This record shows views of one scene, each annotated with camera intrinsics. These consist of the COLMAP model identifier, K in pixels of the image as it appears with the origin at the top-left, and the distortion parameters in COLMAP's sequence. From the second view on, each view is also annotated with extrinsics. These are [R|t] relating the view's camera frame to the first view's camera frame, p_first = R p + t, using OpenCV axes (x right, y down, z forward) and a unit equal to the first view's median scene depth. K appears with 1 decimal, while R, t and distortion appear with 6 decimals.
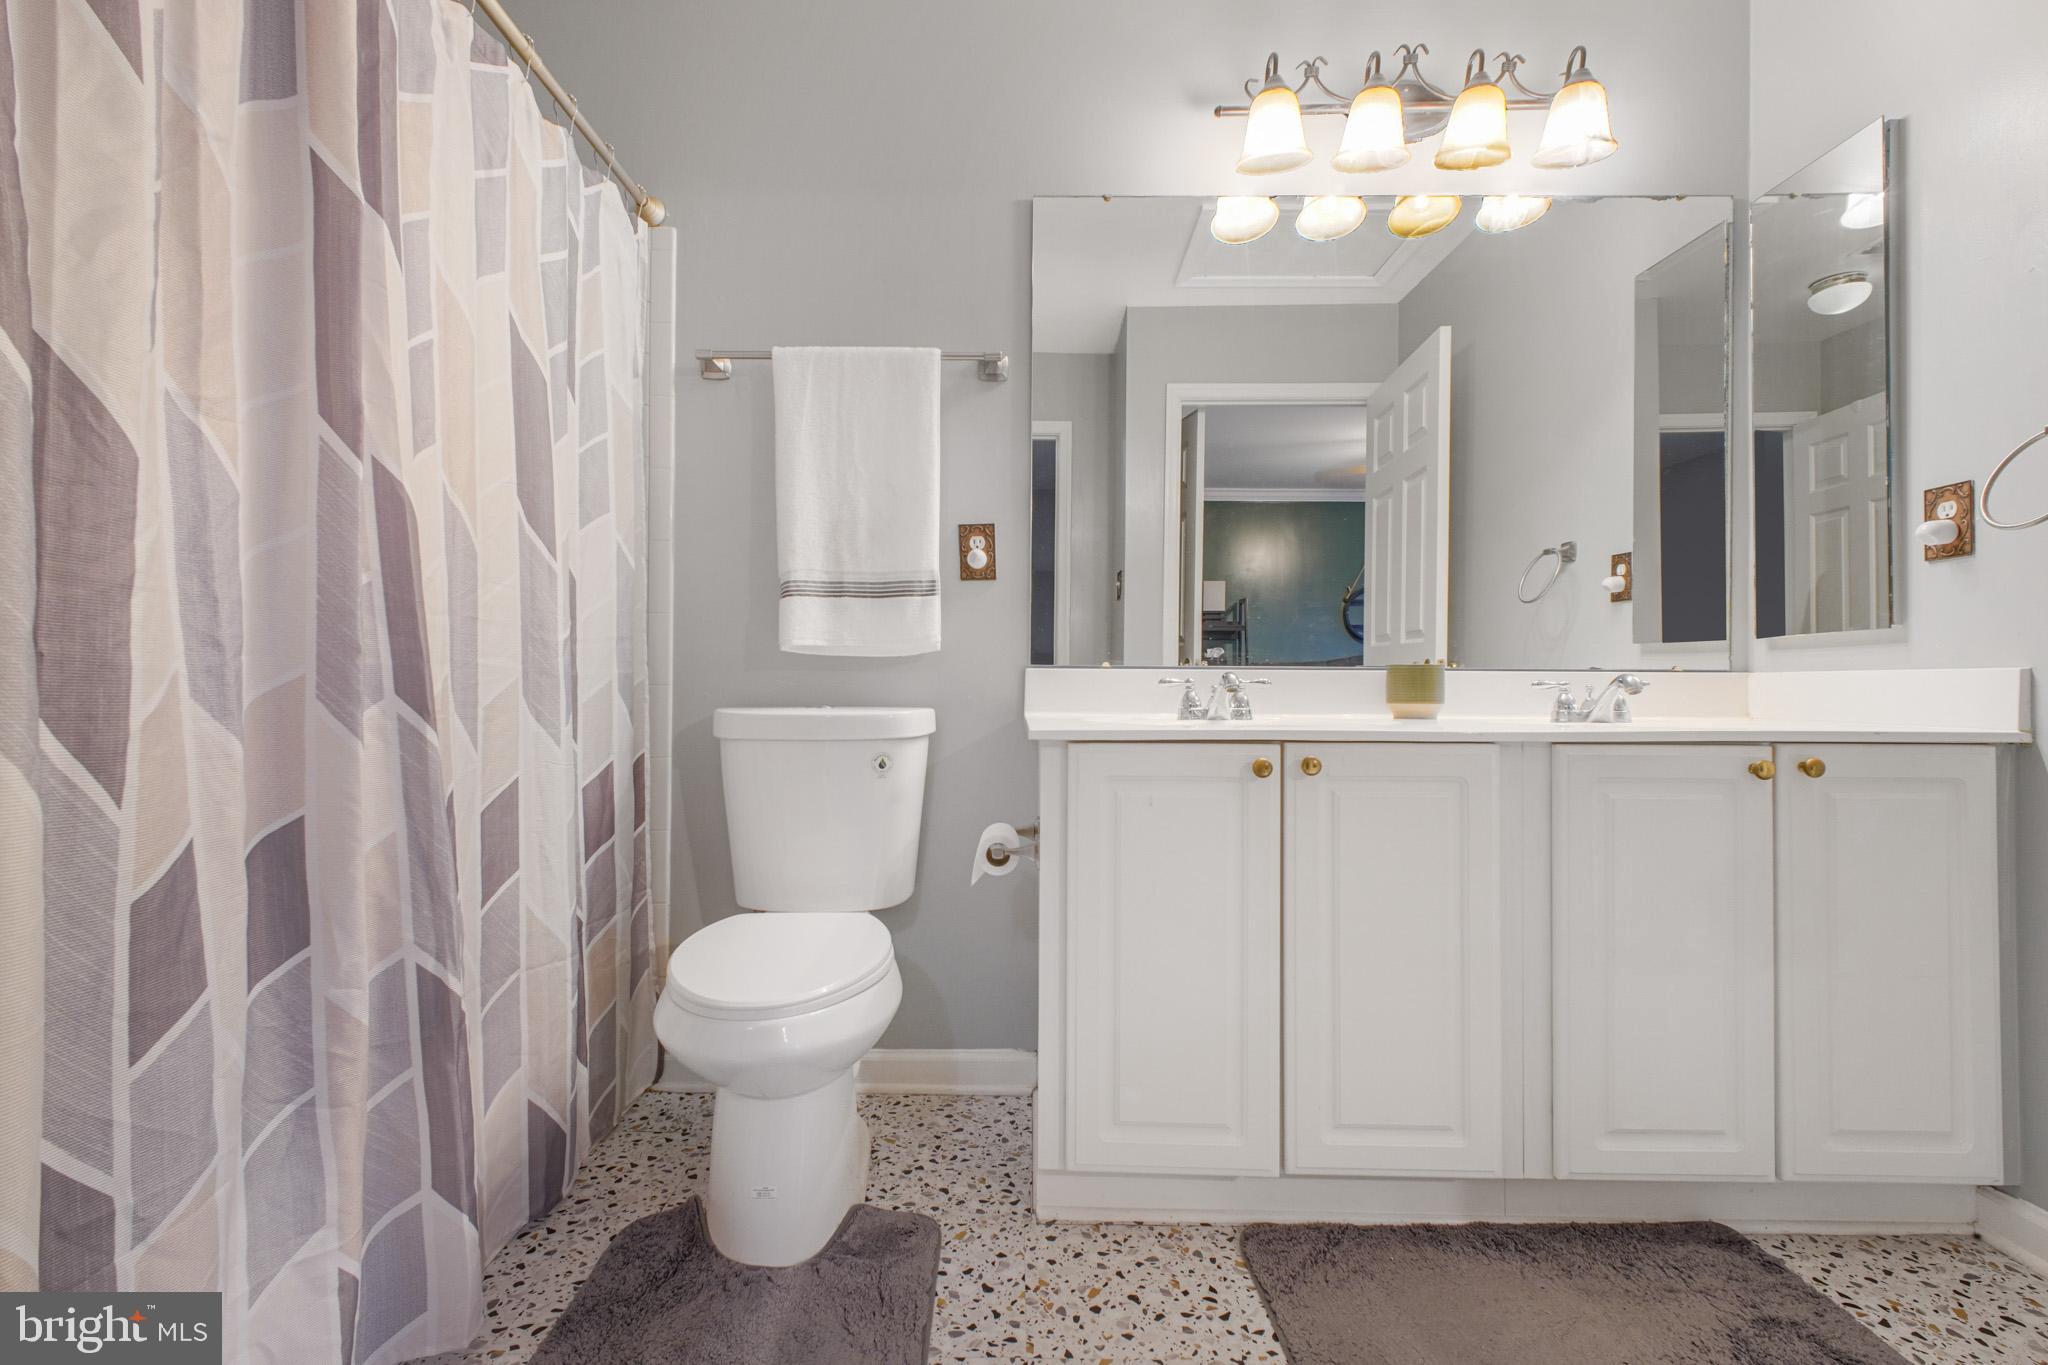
lens RADIAL K [[946.3, 0, 1016.3], [0, 946.3, 676.6], [0, 0, 1]] dist [0.006001, -0.000247]
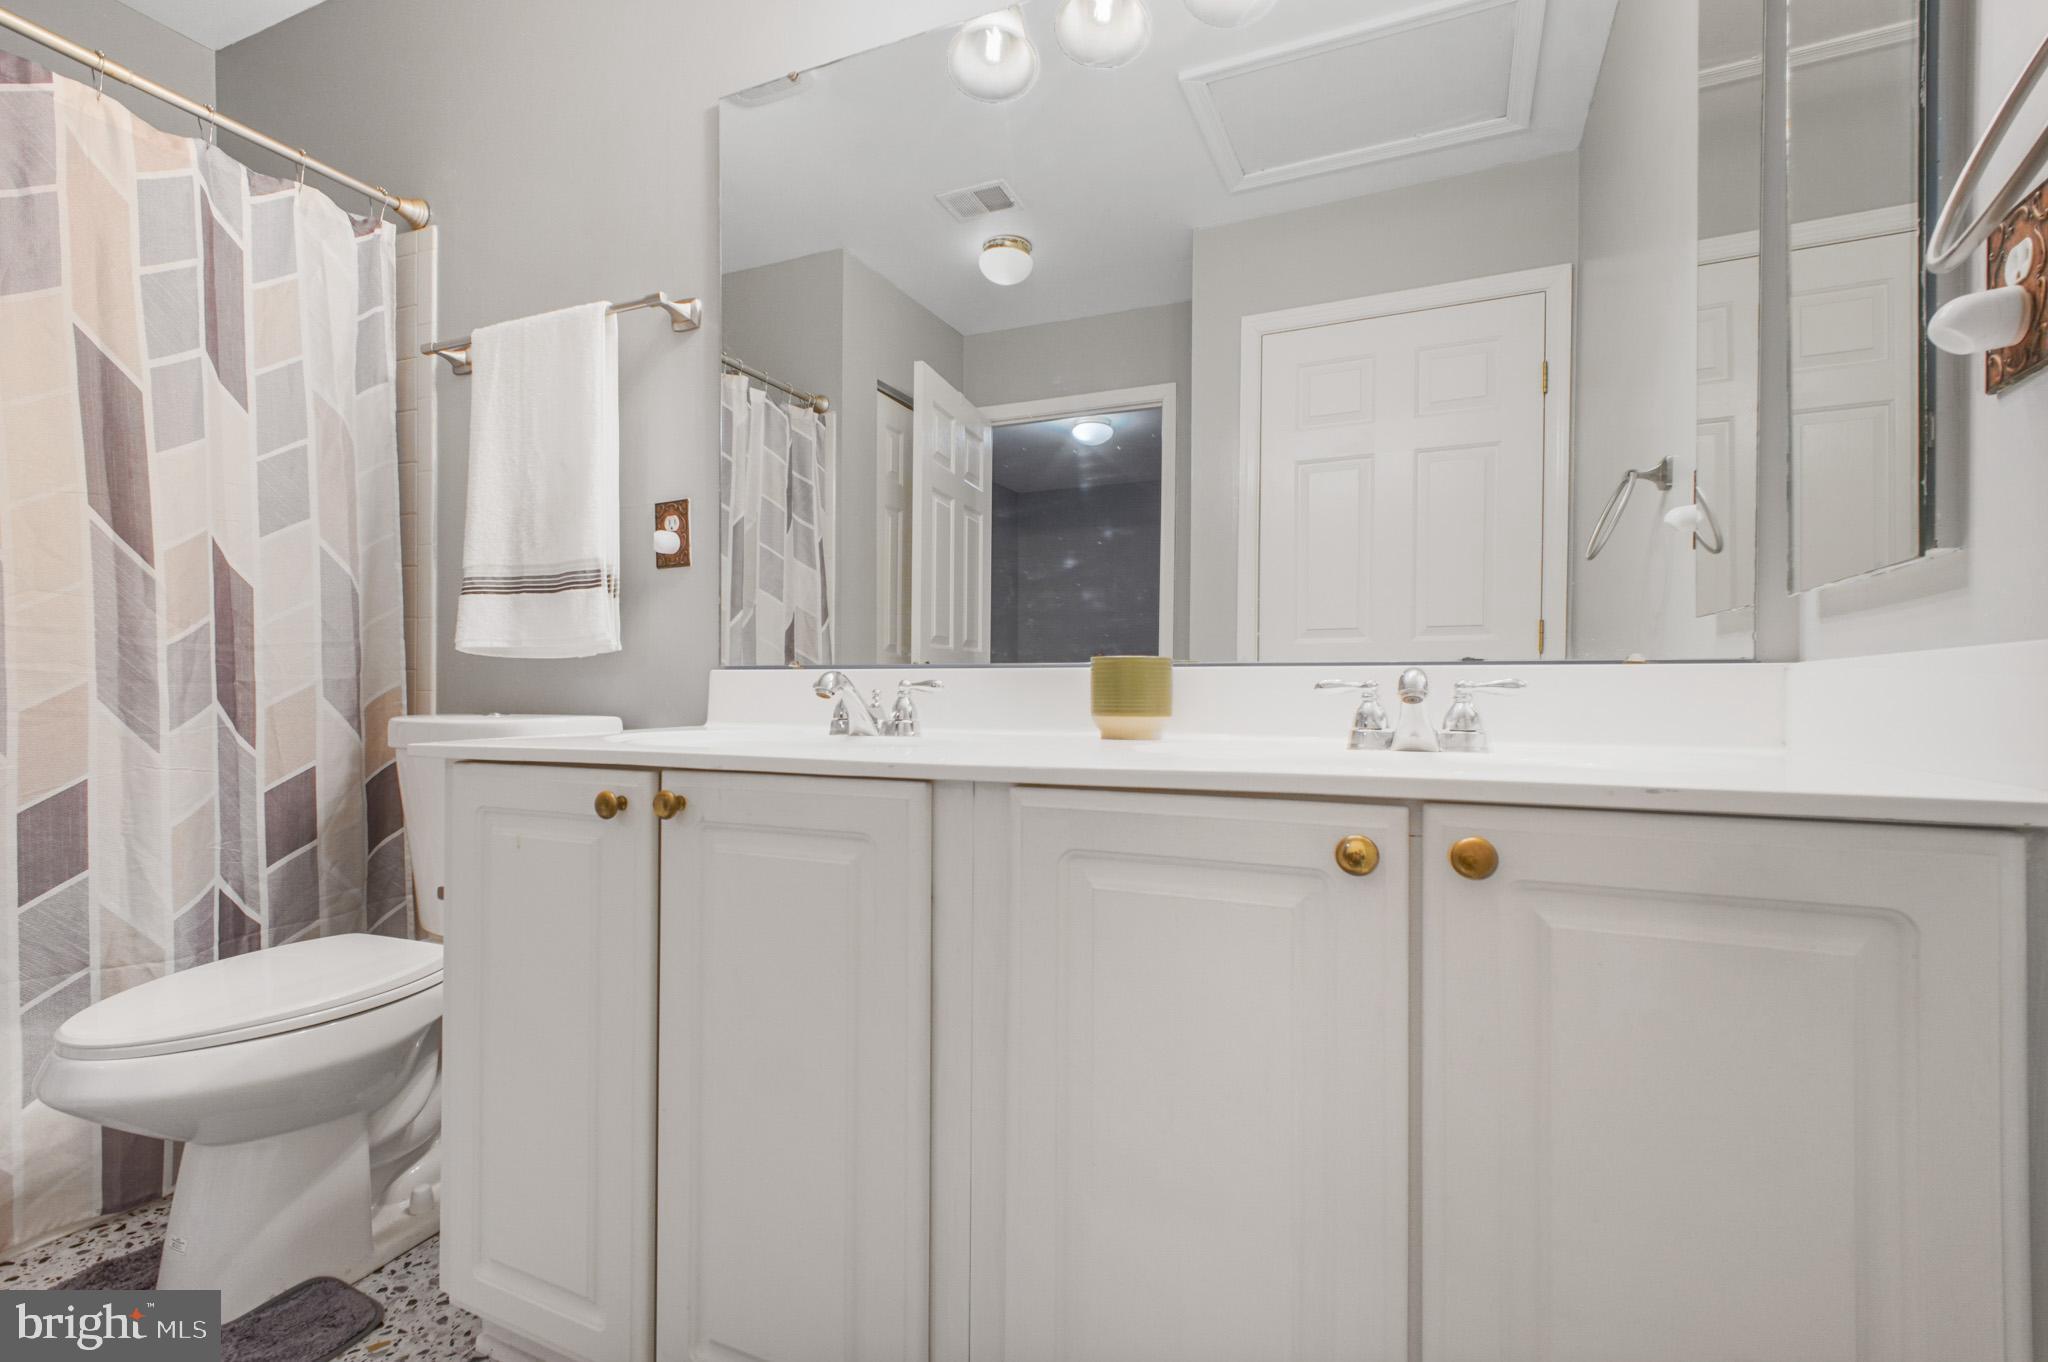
lens RADIAL K [[946.3, 0, 1016.8], [0, 946.3, 691.6], [0, 0, 1]] dist [0.006001, -0.000247]
pose [[0.913255, -0.001451, -0.407387, 0.630743], [0.005211, 0.999953, 0.008120, 0.005733], [0.407356, -0.009538, 0.913220, 0.366462]]
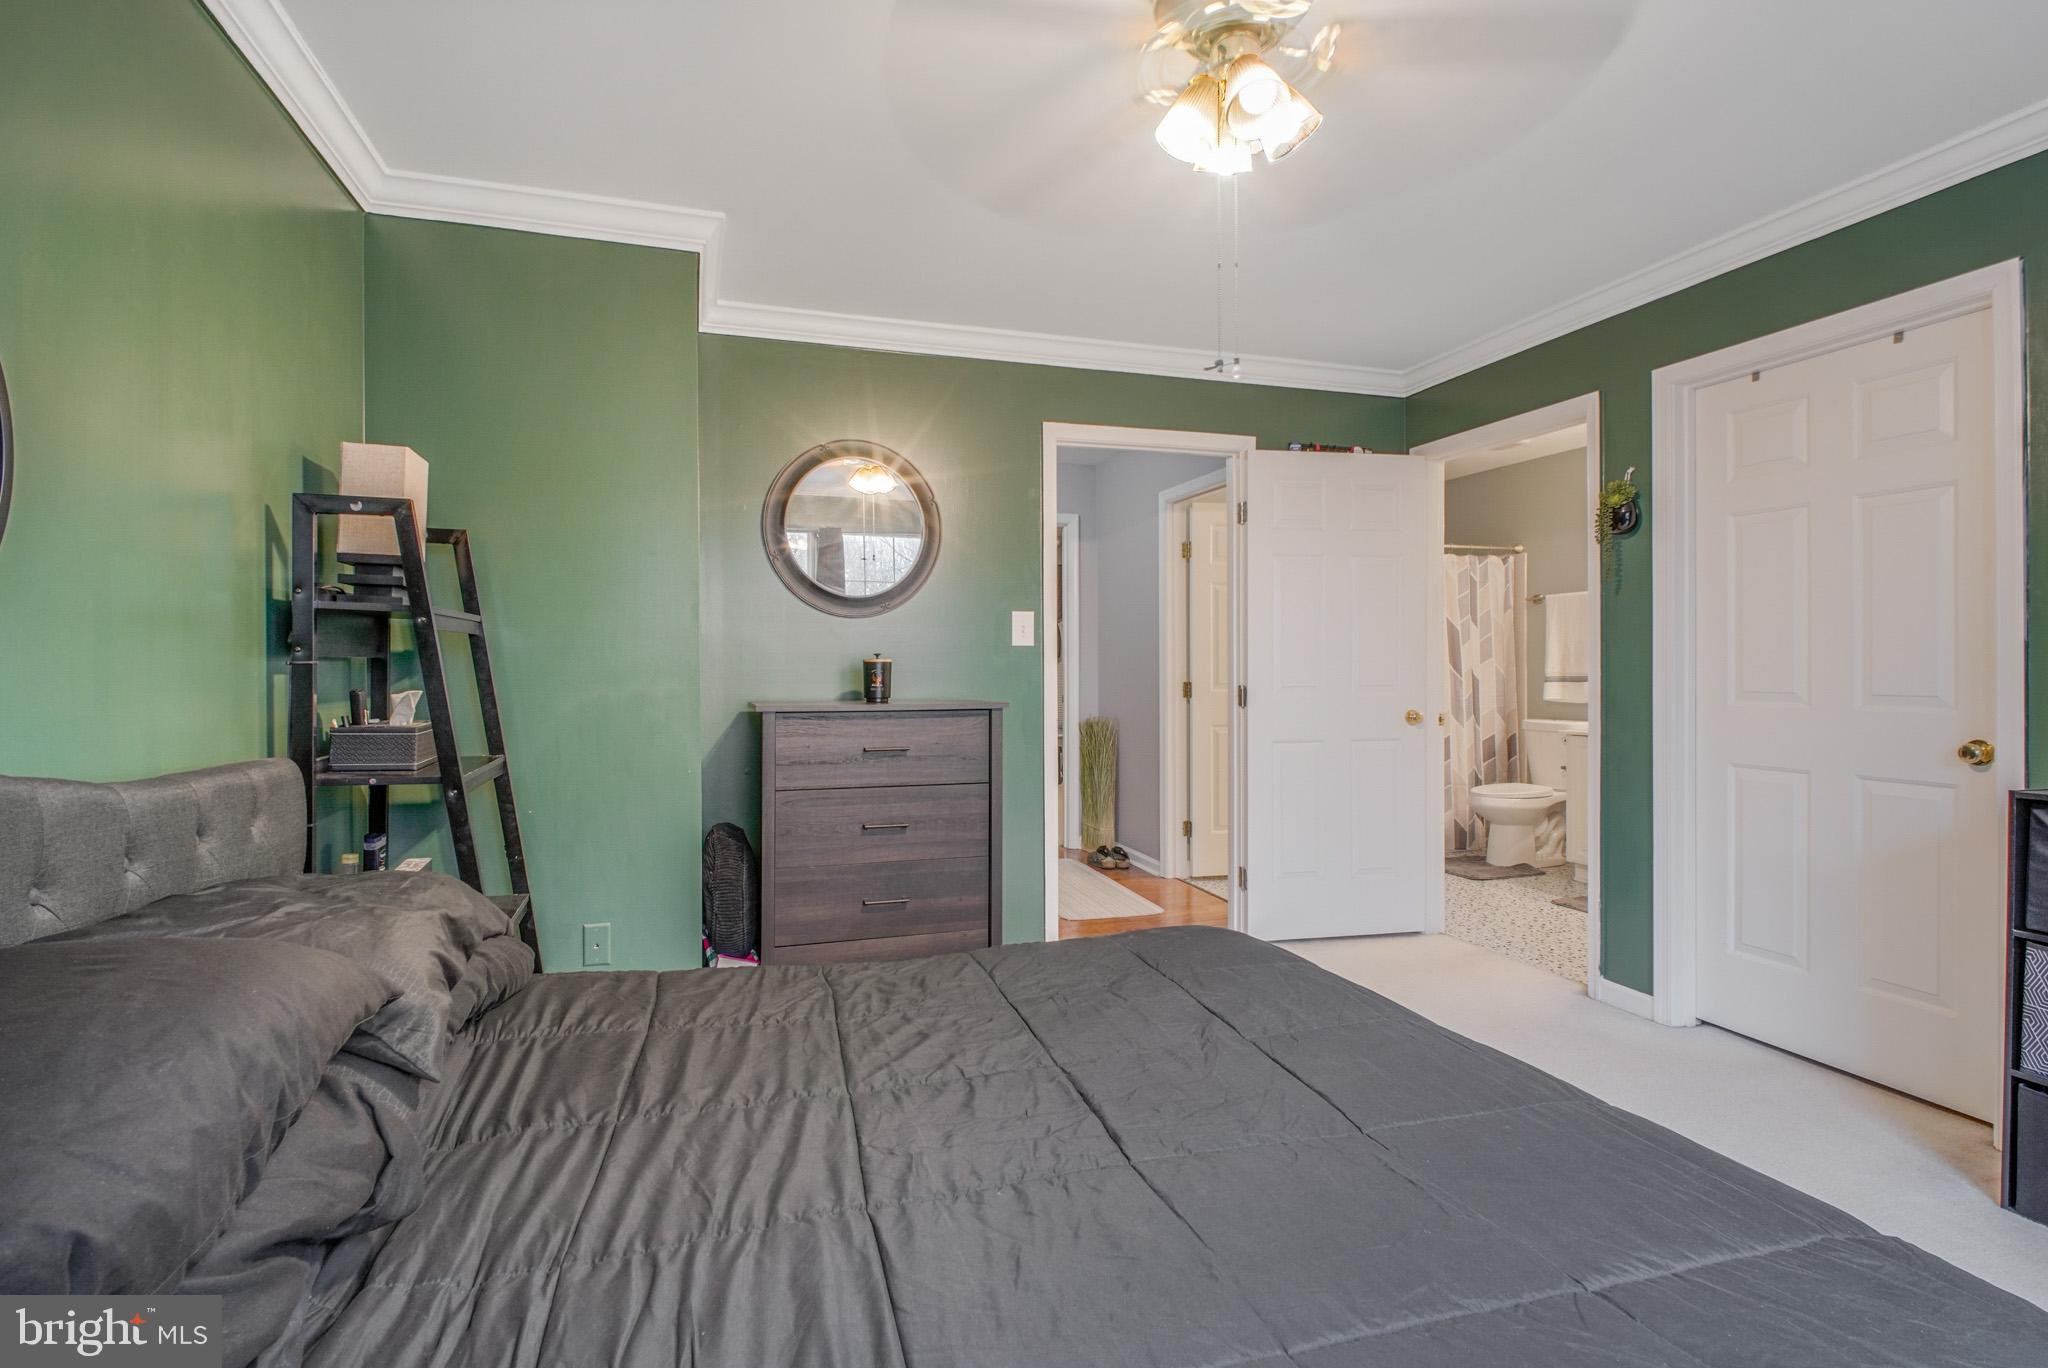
lens RADIAL K [[946.3, 0, 1016.3], [0, 946.3, 670.8], [0, 0, 1]] dist [0.006001, -0.000247]
pose [[0.277742, -0.004072, -0.960647, 2.124648], [0.019425, 0.999810, 0.001378, -0.154248], [0.960459, -0.019043, 0.277768, -1.395408]]
